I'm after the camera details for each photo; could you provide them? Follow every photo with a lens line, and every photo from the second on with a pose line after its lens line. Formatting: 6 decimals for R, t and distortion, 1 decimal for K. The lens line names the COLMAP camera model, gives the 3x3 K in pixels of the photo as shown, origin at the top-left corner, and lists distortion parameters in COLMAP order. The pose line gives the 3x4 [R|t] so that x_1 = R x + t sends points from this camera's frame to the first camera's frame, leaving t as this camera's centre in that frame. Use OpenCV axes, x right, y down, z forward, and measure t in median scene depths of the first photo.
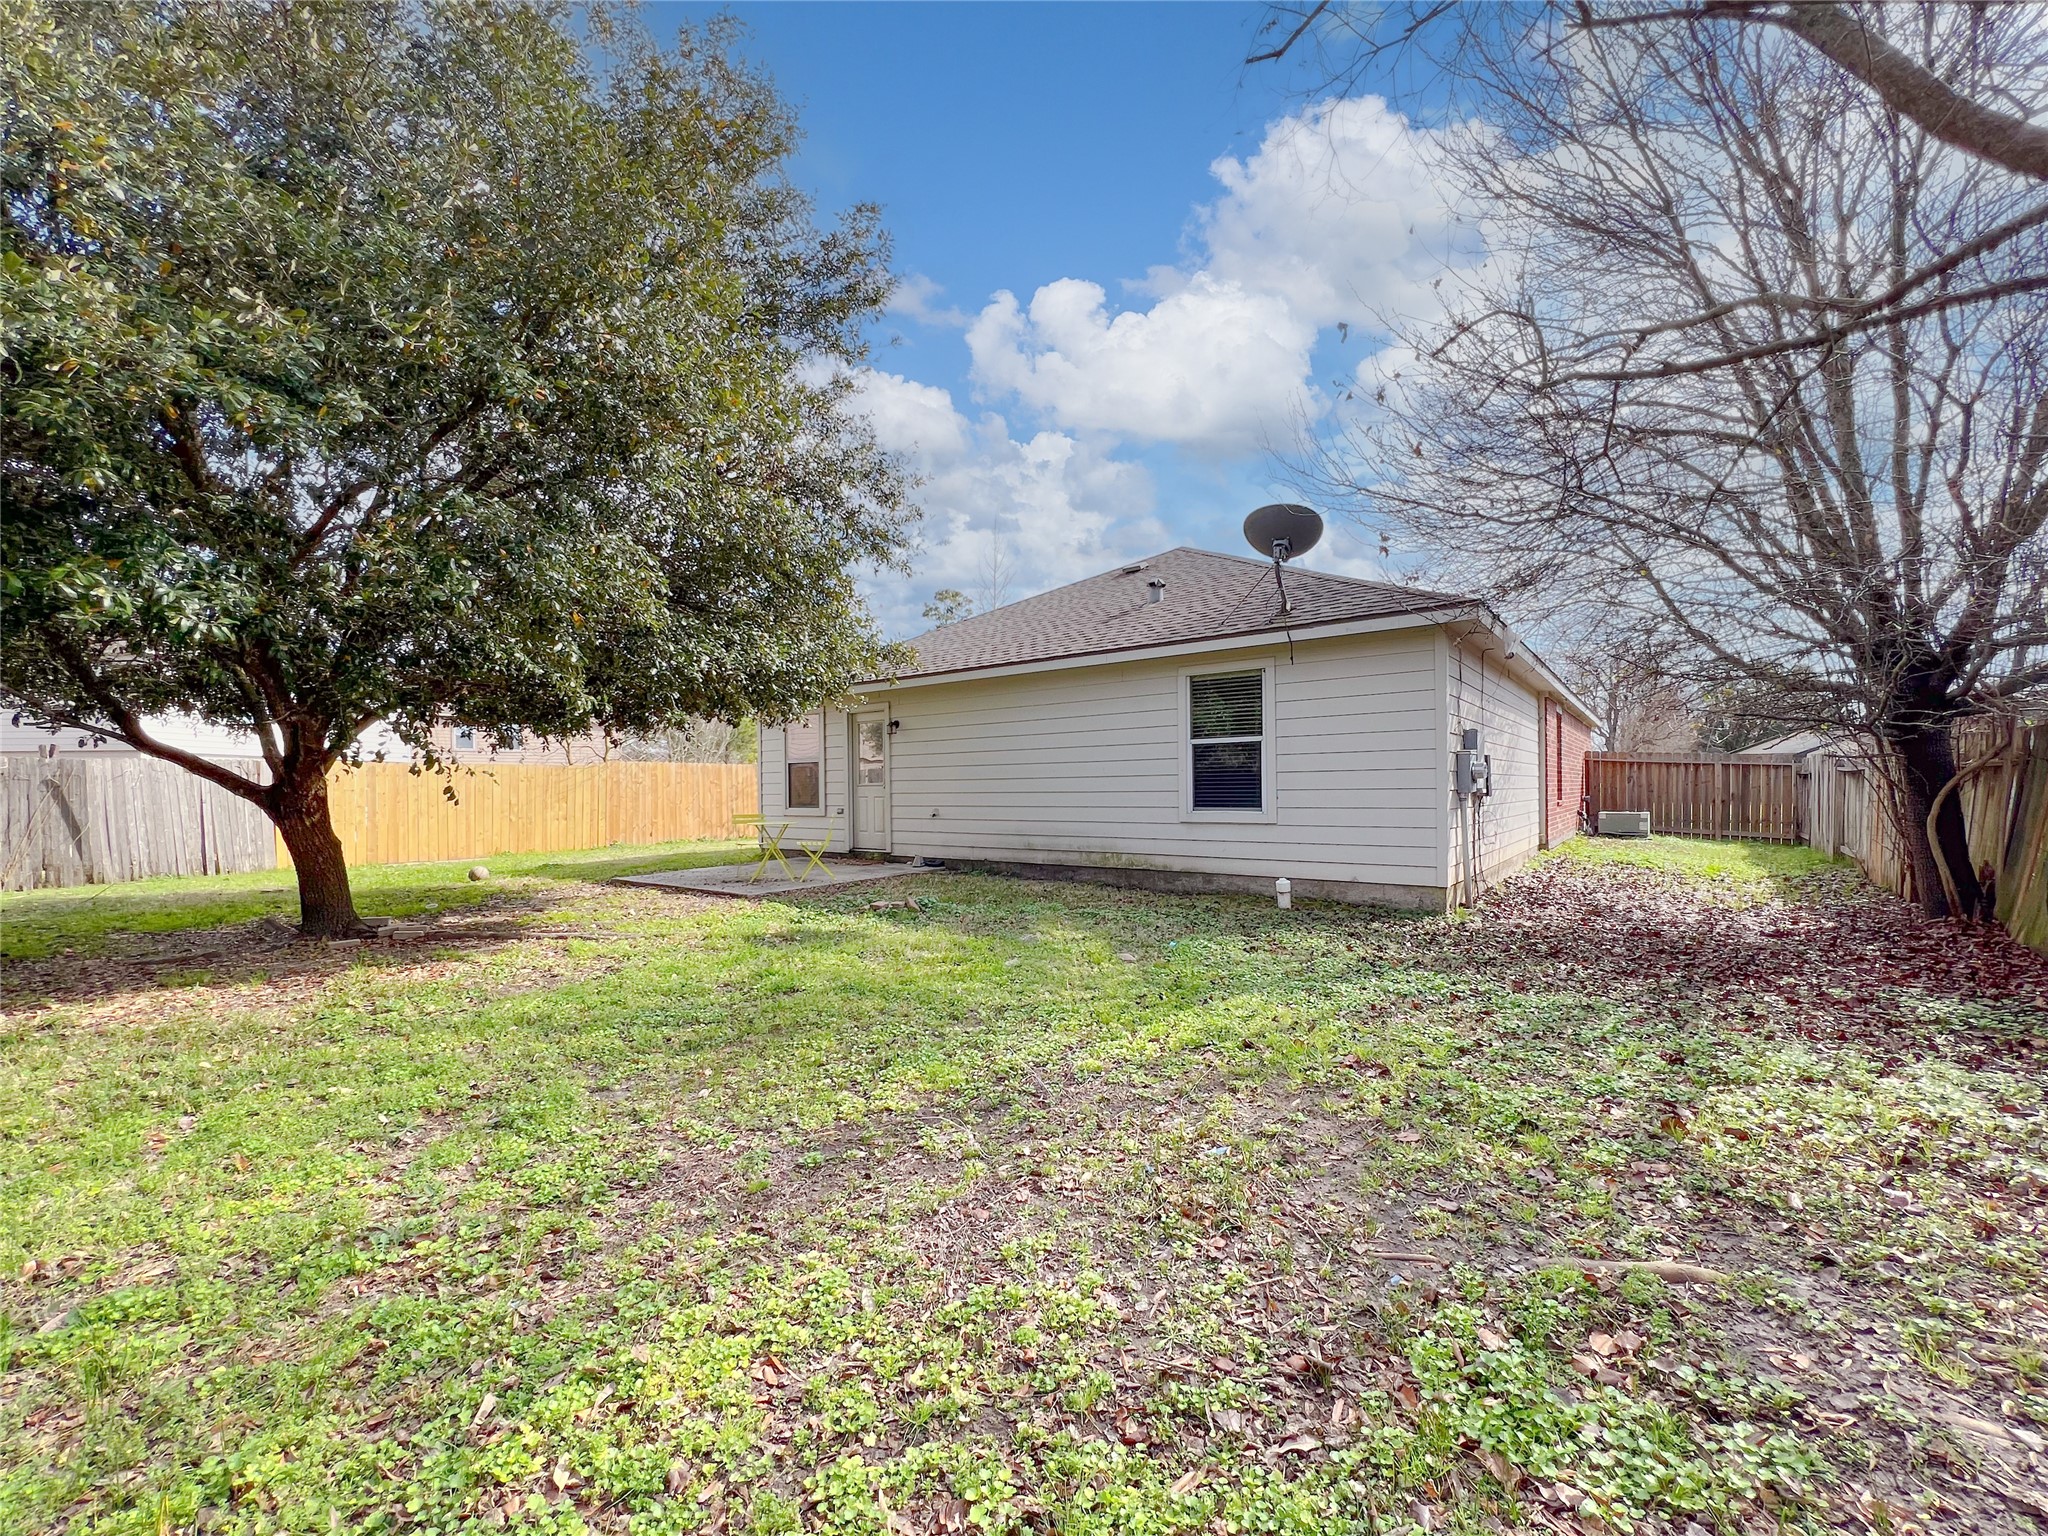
lens RADIAL K [[814.5, 0, 1029.7], [0, 814.5, 777.3], [0, 0, 1]] dist [-0.000038, -0.000011]
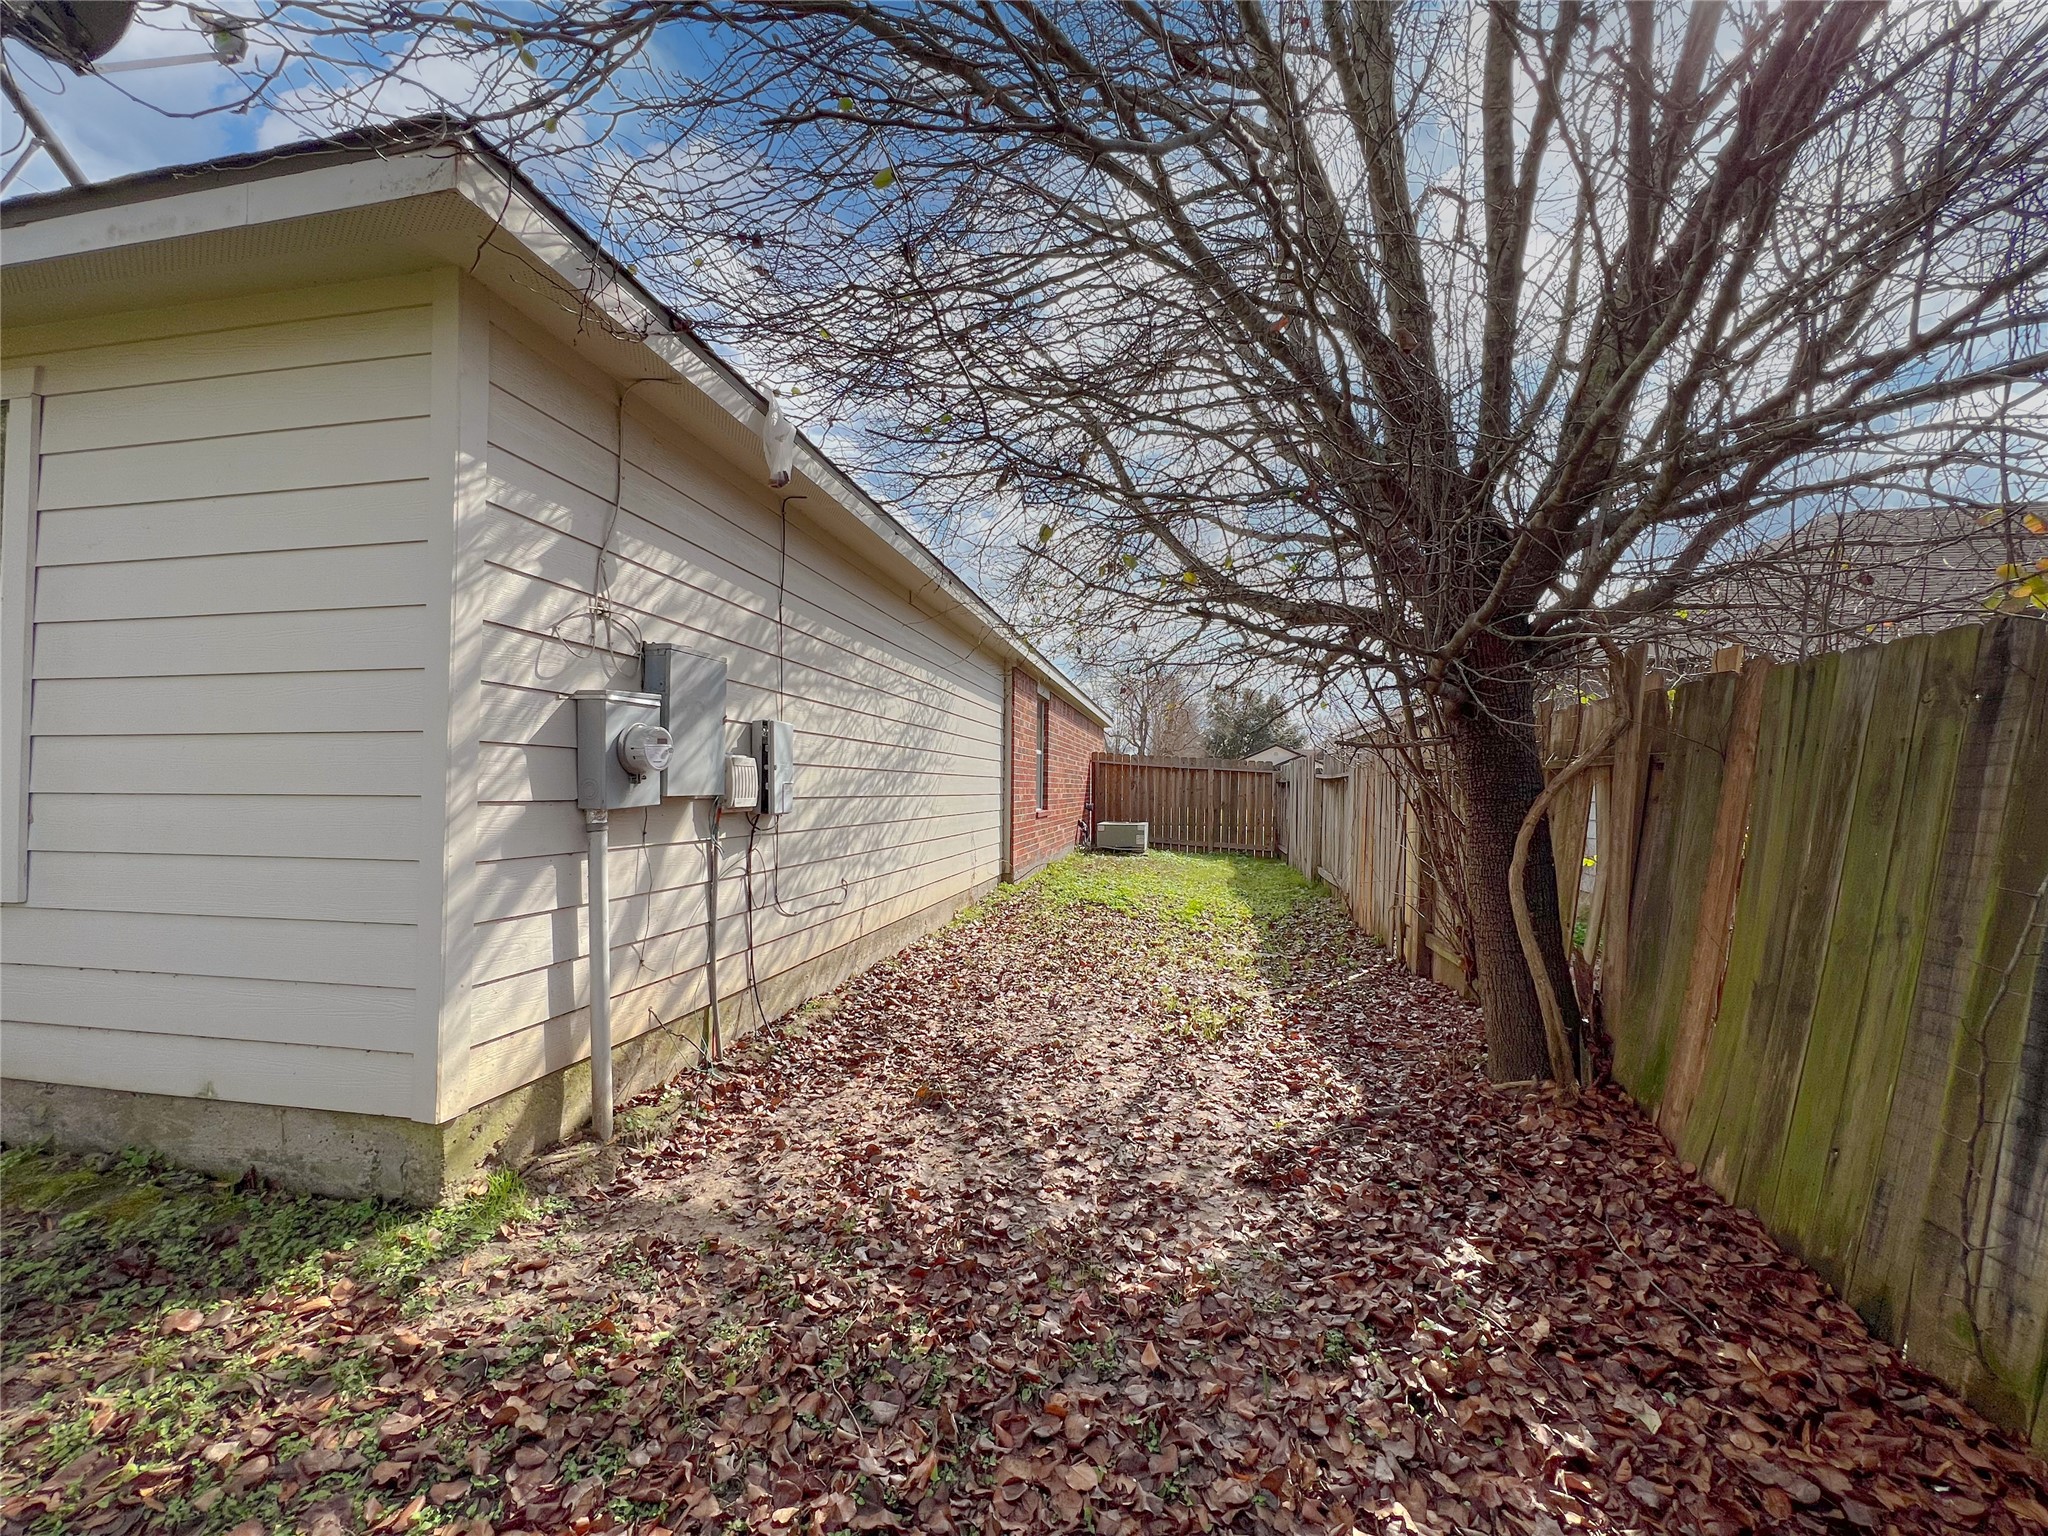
lens RADIAL K [[818.5, 0, 1020.3], [0, 818.5, 760.9], [0, 0, 1]] dist [0.000317, 0.000114]
pose [[0.895567, 0.029615, 0.443941, 0.337082], [-0.020602, 0.999472, -0.025113, 0.001486], [-0.444450, 0.013344, 0.895704, 0.373786]]
